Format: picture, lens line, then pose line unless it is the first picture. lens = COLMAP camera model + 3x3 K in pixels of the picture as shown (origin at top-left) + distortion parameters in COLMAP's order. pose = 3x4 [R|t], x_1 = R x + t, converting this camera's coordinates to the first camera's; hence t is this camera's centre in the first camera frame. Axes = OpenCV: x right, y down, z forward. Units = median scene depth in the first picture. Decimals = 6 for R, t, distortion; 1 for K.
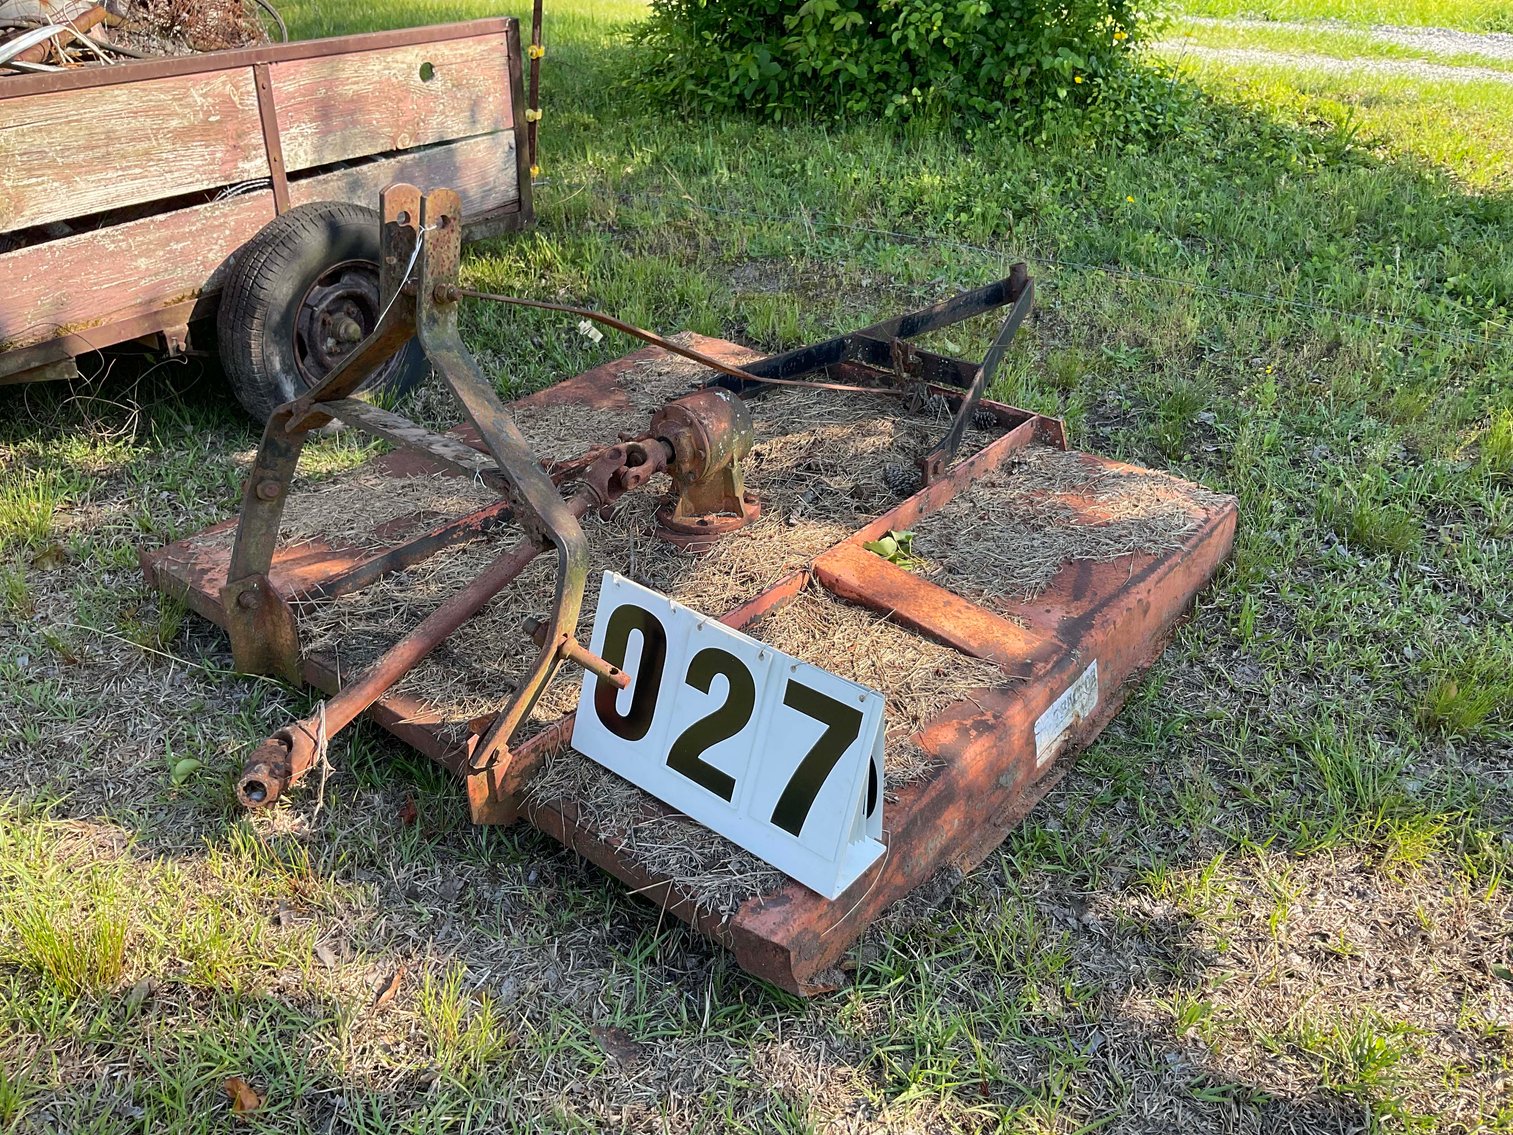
lens RADIAL K [[1255.3, 0, 756.5], [0, 1255.3, 567.5], [0, 0, 1]] dist [0.120761, -0.215977]
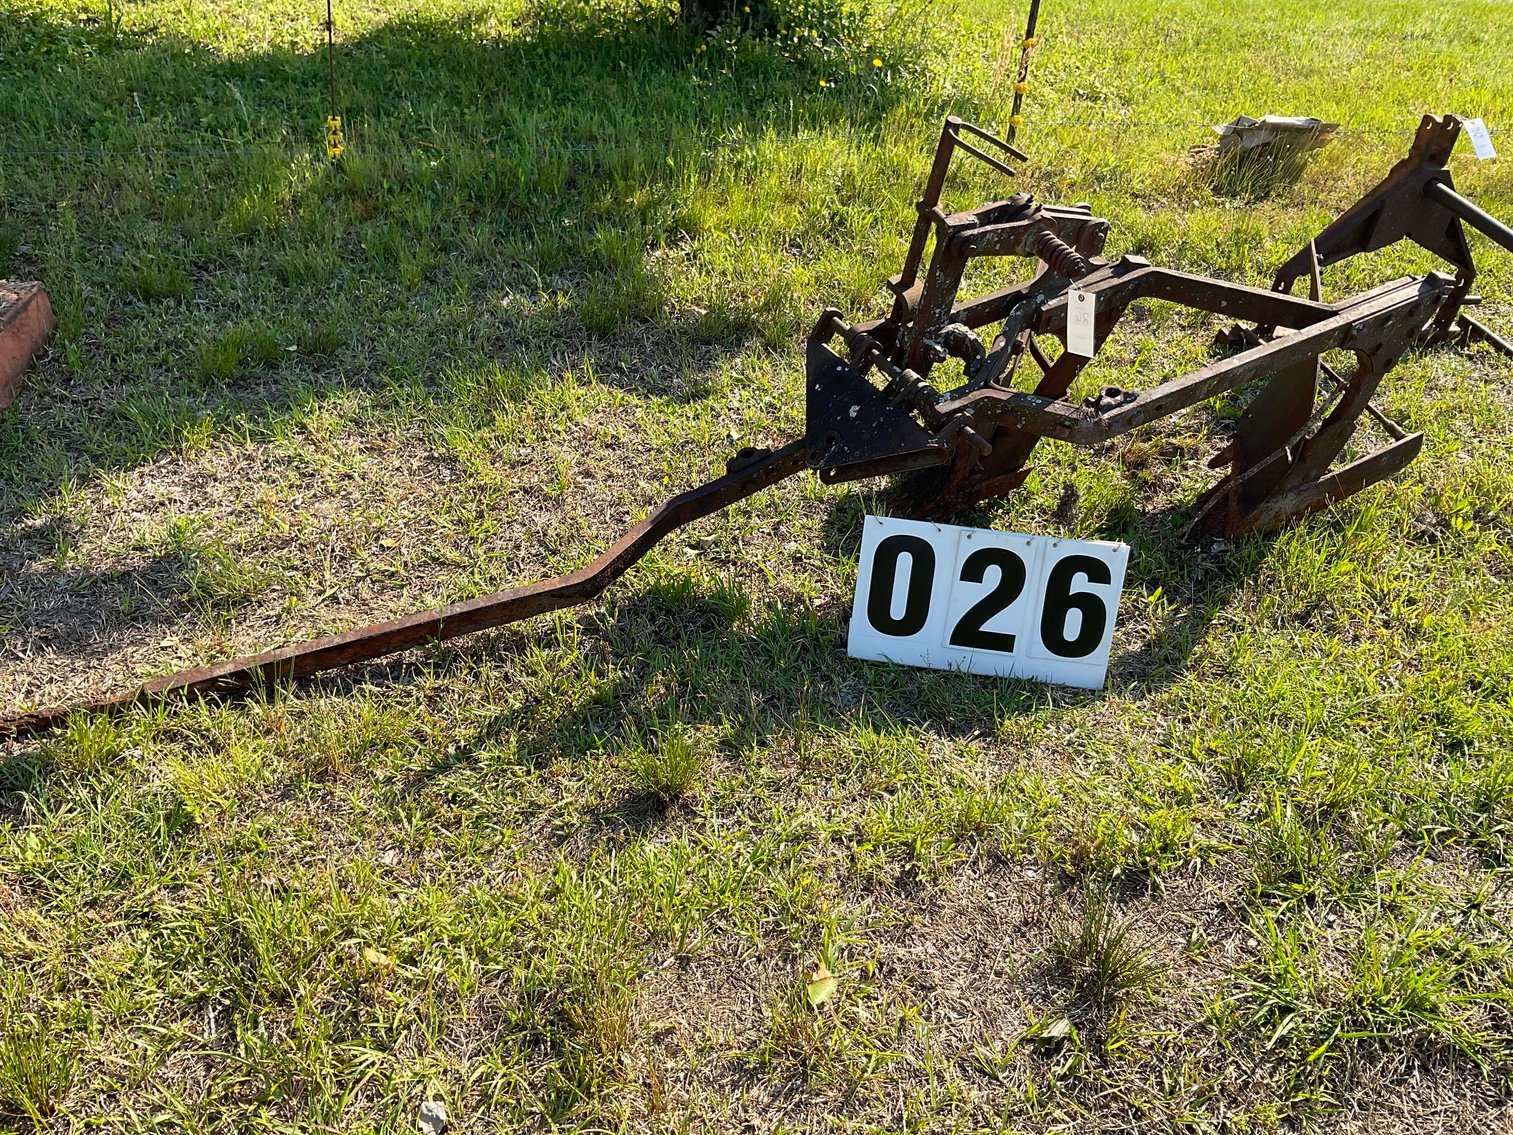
lens RADIAL K [[1255.3, 0, 756.5], [0, 1255.3, 567.5], [0, 0, 1]] dist [0.120761, -0.215977]
pose [[0.700926, -0.355518, 0.618313, -0.032460], [0.320125, 0.931502, 0.172699, 0.308747], [-0.637357, 0.076888, 0.766723, -0.620108]]
